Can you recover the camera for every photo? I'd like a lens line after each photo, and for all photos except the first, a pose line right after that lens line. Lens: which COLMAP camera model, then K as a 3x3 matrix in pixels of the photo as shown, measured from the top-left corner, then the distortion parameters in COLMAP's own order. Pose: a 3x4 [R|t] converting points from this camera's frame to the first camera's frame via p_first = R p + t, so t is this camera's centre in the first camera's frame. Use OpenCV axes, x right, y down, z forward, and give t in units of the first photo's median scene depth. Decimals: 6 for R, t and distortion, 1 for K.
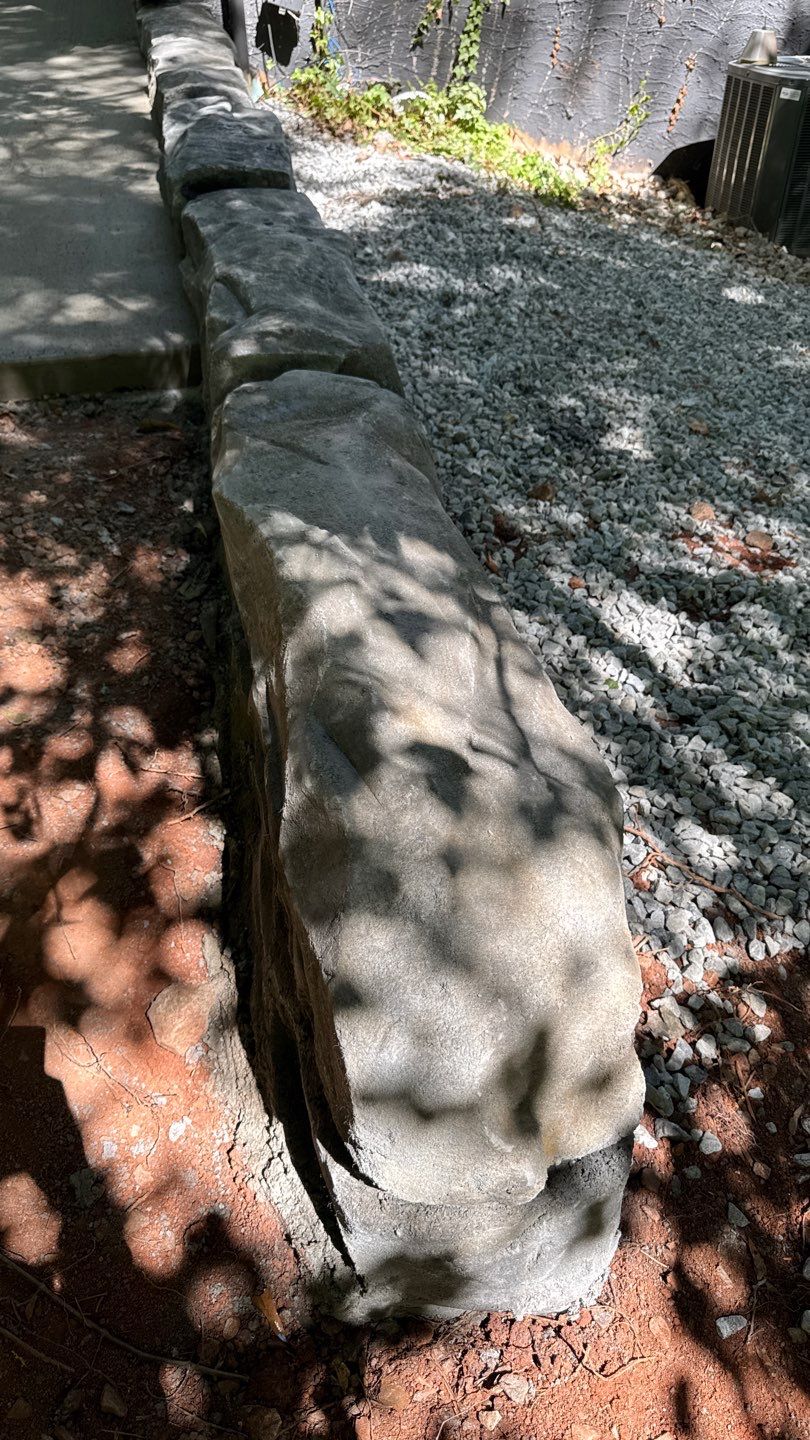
lens RADIAL K [[1095.6, 0, 403.7], [0, 1095.6, 717.2], [0, 0, 1]] dist [0.013277, -0.008524]
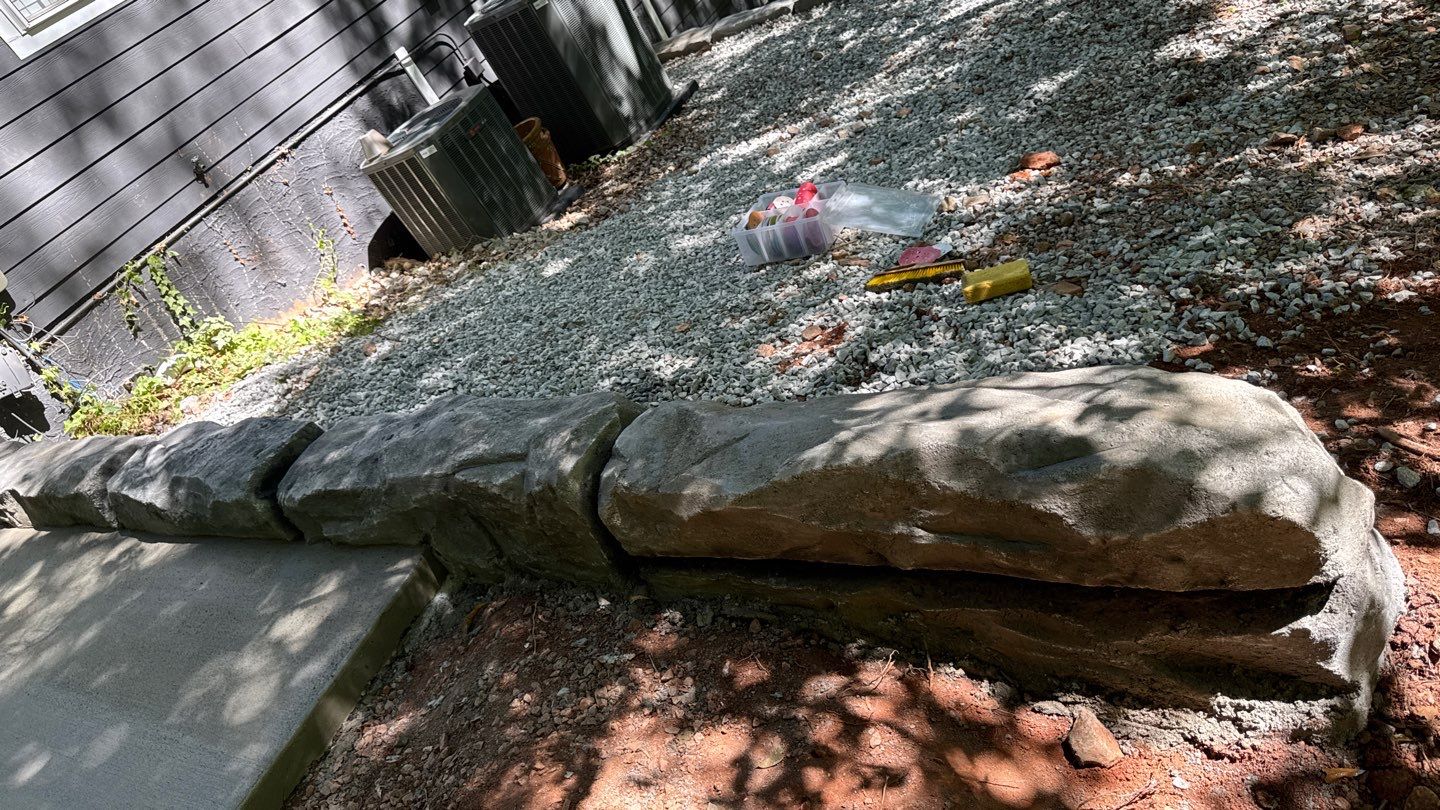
lens RADIAL K [[1105.8, 0, 719.3], [0, 1105.8, 406.1], [0, 0, 1]] dist [0.034181, -0.034892]
pose [[0.555818, -0.687376, 0.467526, -0.476348], [0.792990, 0.607175, -0.050053, -0.149359], [-0.249464, 0.398564, 0.882561, -0.114587]]
